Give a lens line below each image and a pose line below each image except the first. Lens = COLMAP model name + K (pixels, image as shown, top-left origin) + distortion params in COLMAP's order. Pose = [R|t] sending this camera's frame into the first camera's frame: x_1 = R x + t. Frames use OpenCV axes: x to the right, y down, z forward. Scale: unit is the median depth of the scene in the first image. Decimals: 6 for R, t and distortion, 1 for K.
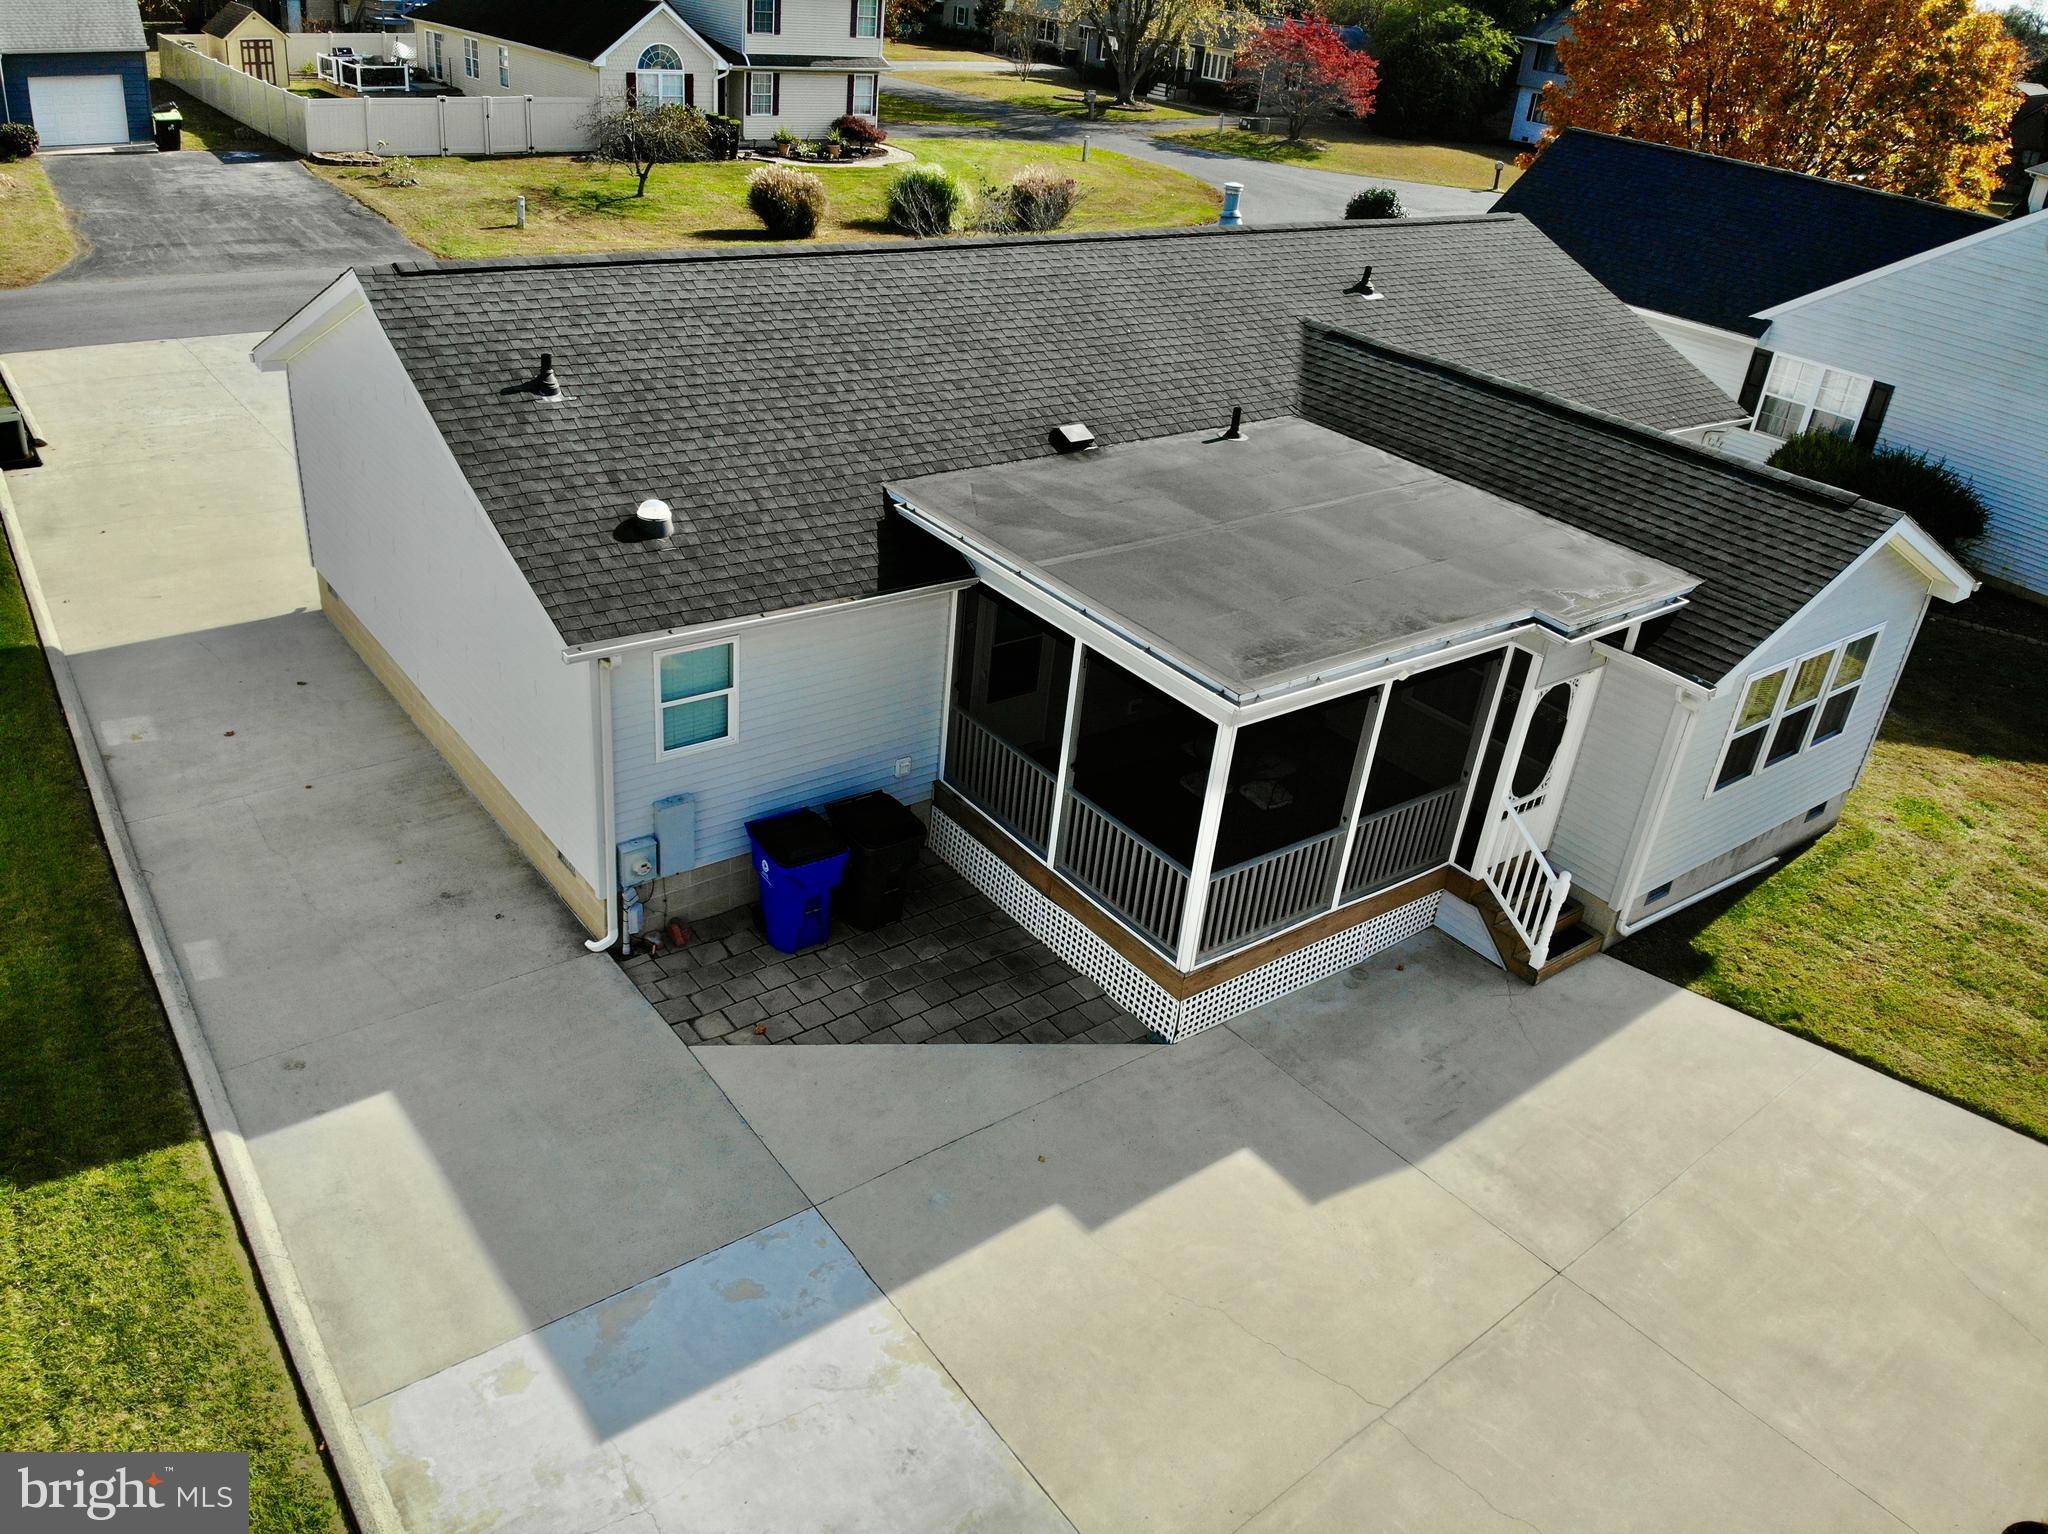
lens RADIAL K [[1516.4, 0, 1024.0], [0, 1516.4, 767.0], [0, 0, 1]] dist [0.074617, -0.175661]
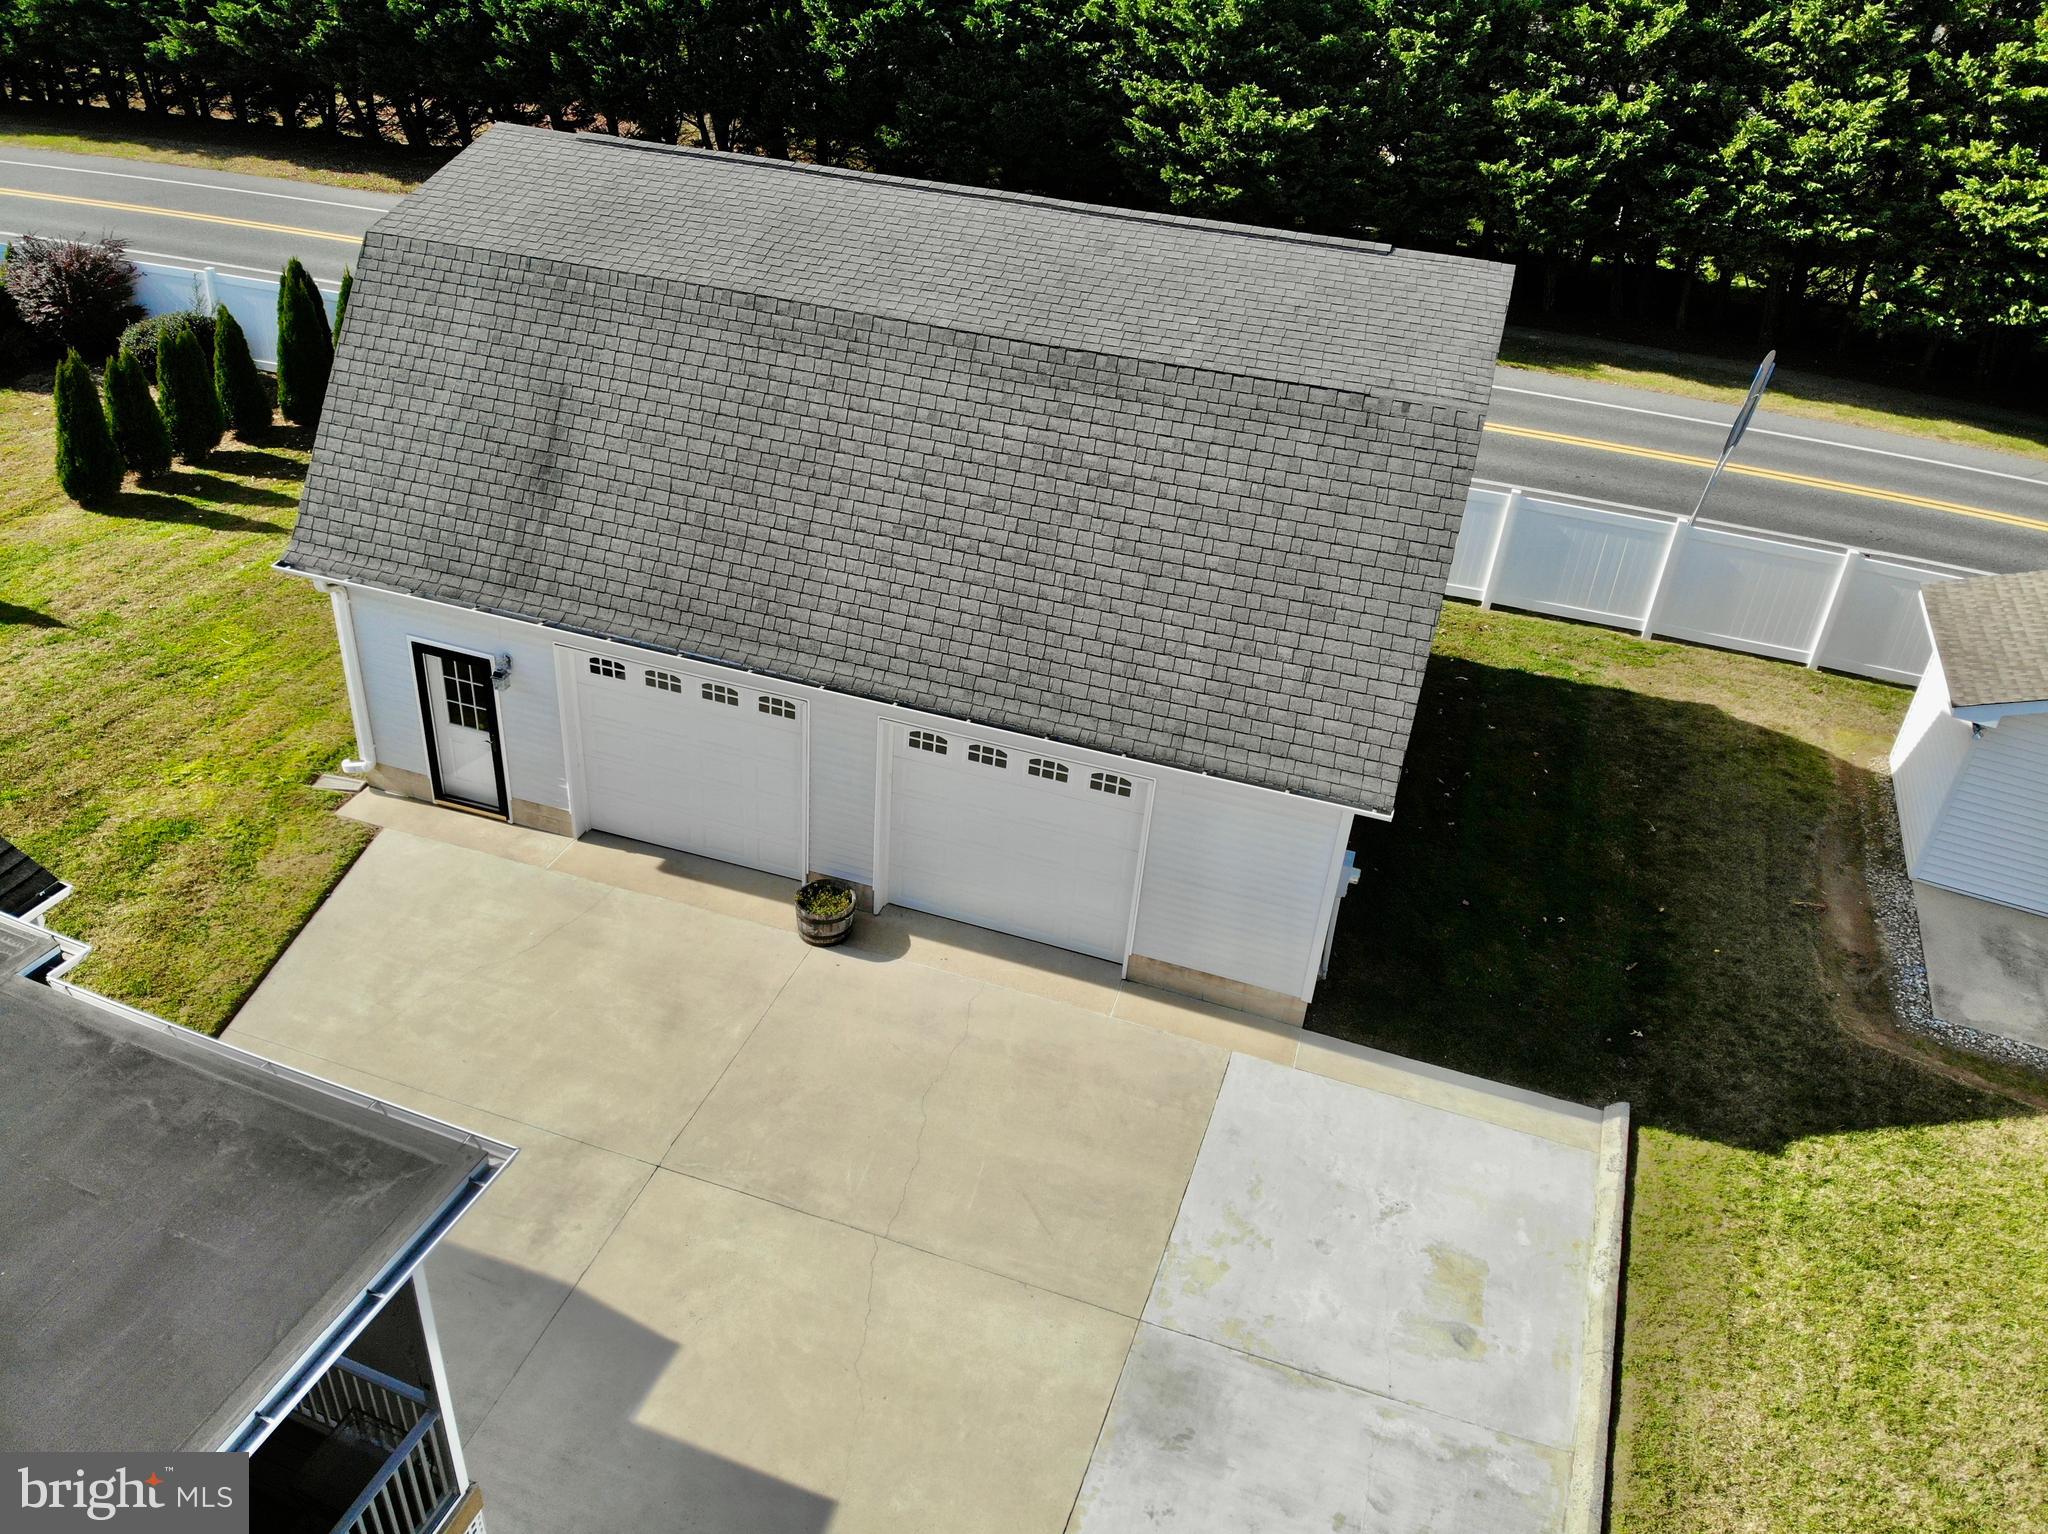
lens RADIAL K [[1525.0, 0, 990.1], [0, 1525.0, 758.1], [0, 0, 1]] dist [0.050664, -0.160558]
pose [[-0.521643, -0.554685, 0.648239, -0.262464], [0.302184, 0.590427, 0.748386, -0.465331], [-0.797856, 0.586277, -0.140375, 0.557160]]
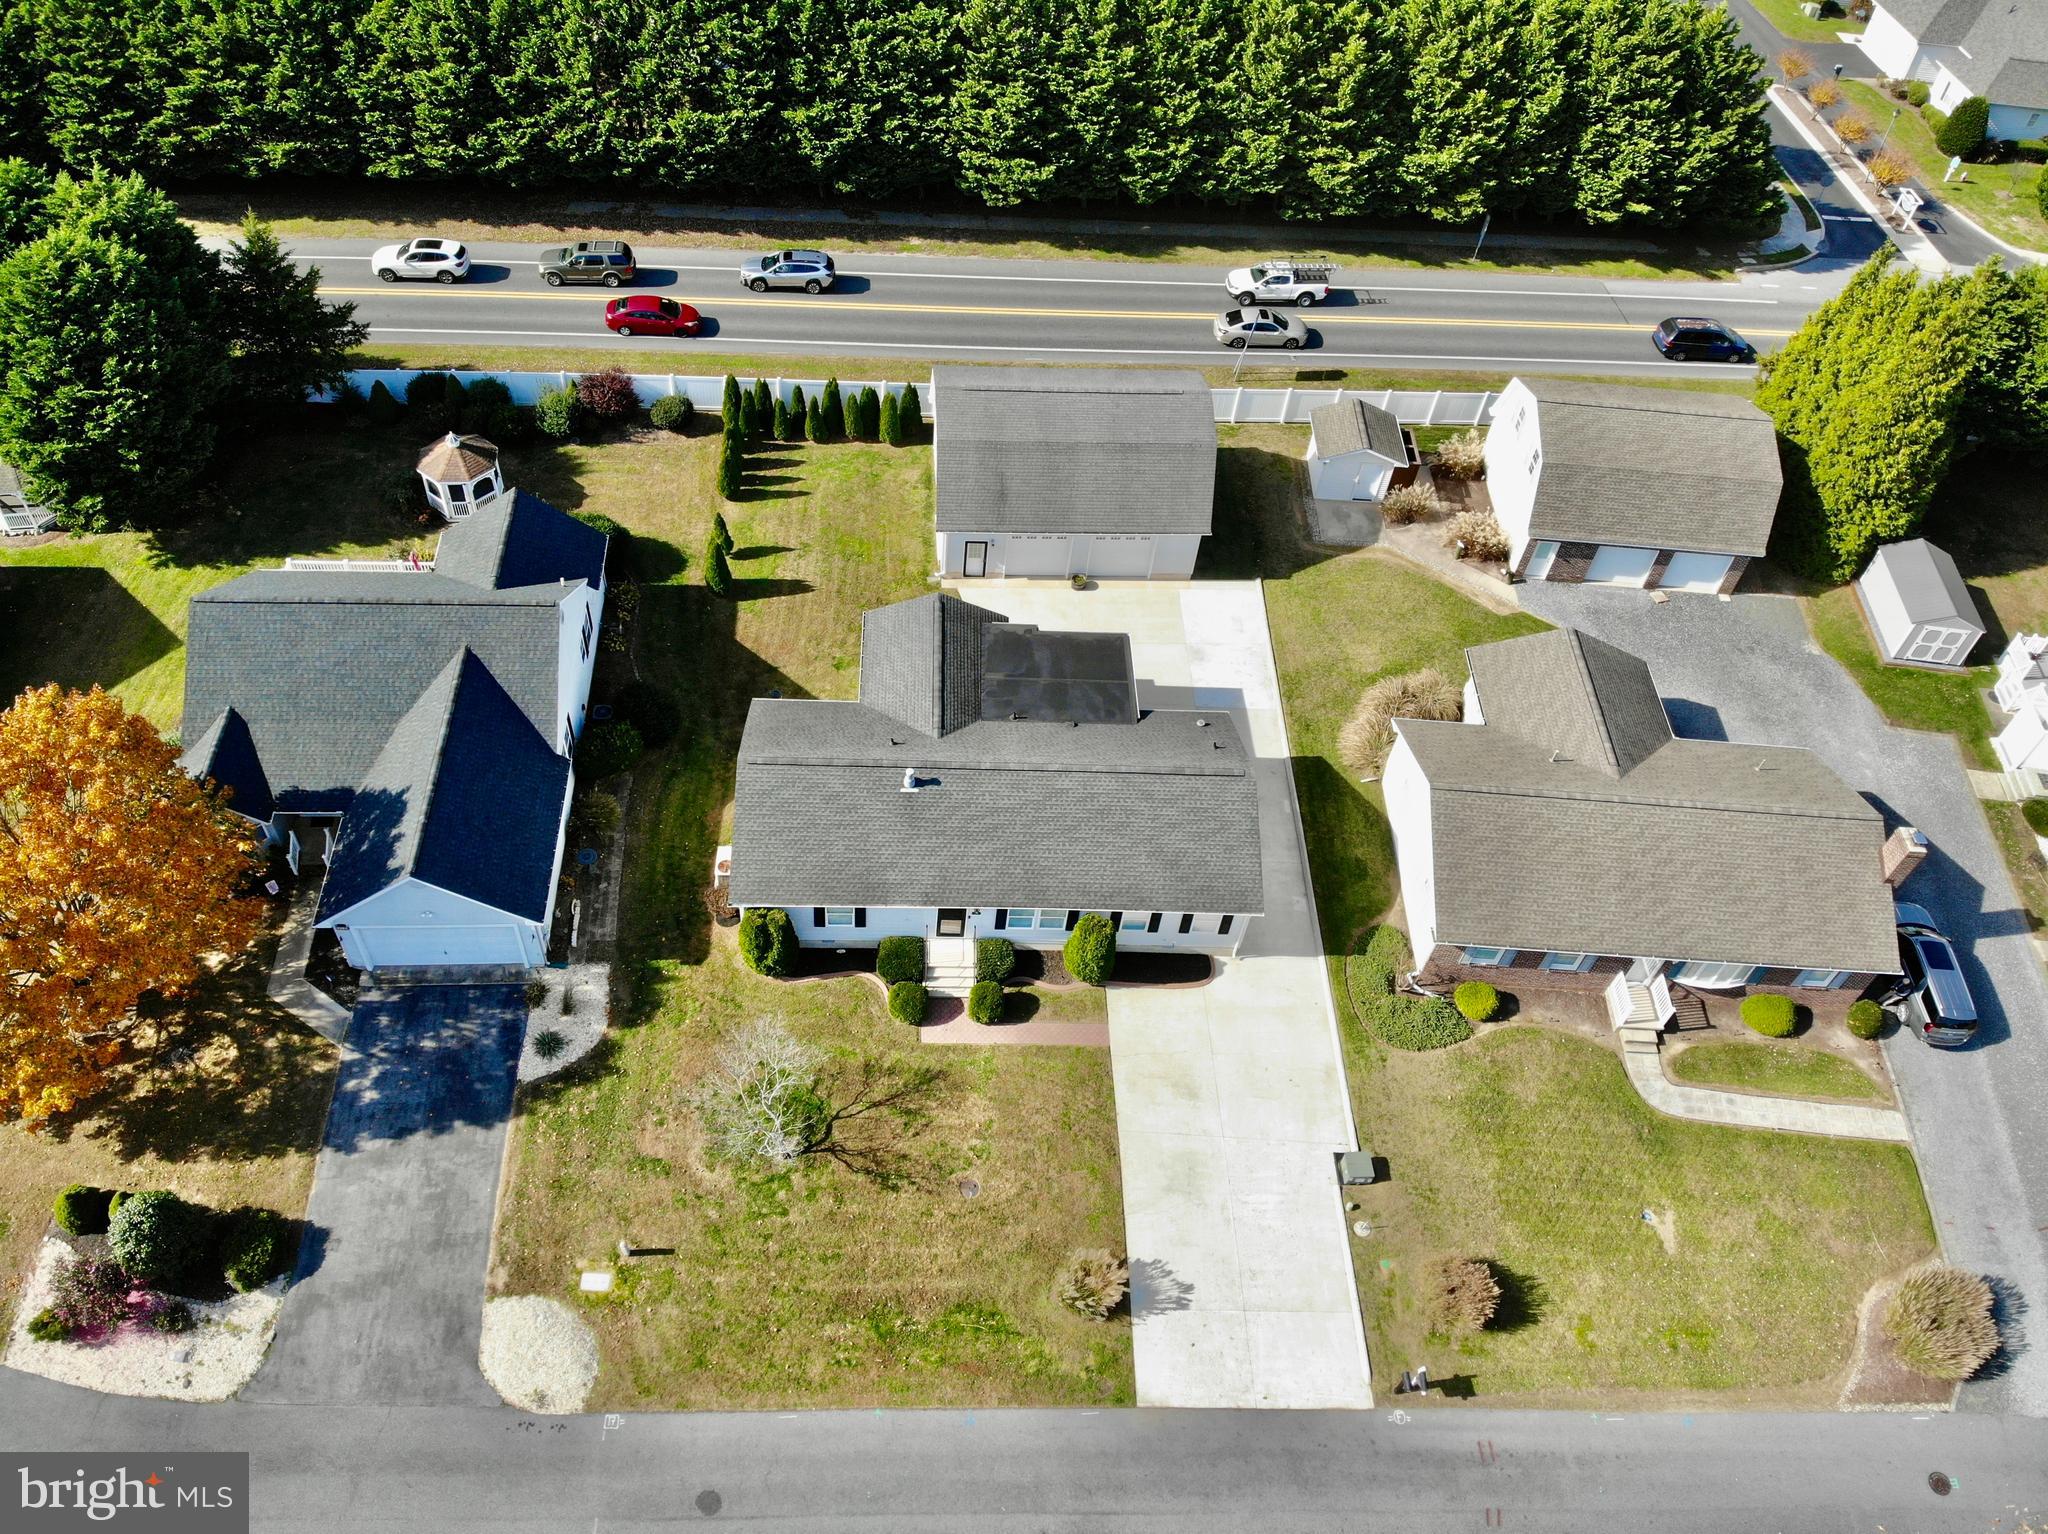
lens RADIAL K [[1516.4, 0, 1024.0], [0, 1516.4, 767.0], [0, 0, 1]] dist [0.074617, -0.175661]
pose [[-0.801922, -0.539558, 0.256511, -0.816814], [0.141800, 0.245190, 0.959049, -3.528114], [-0.580357, 0.805456, -0.120113, 1.552310]]
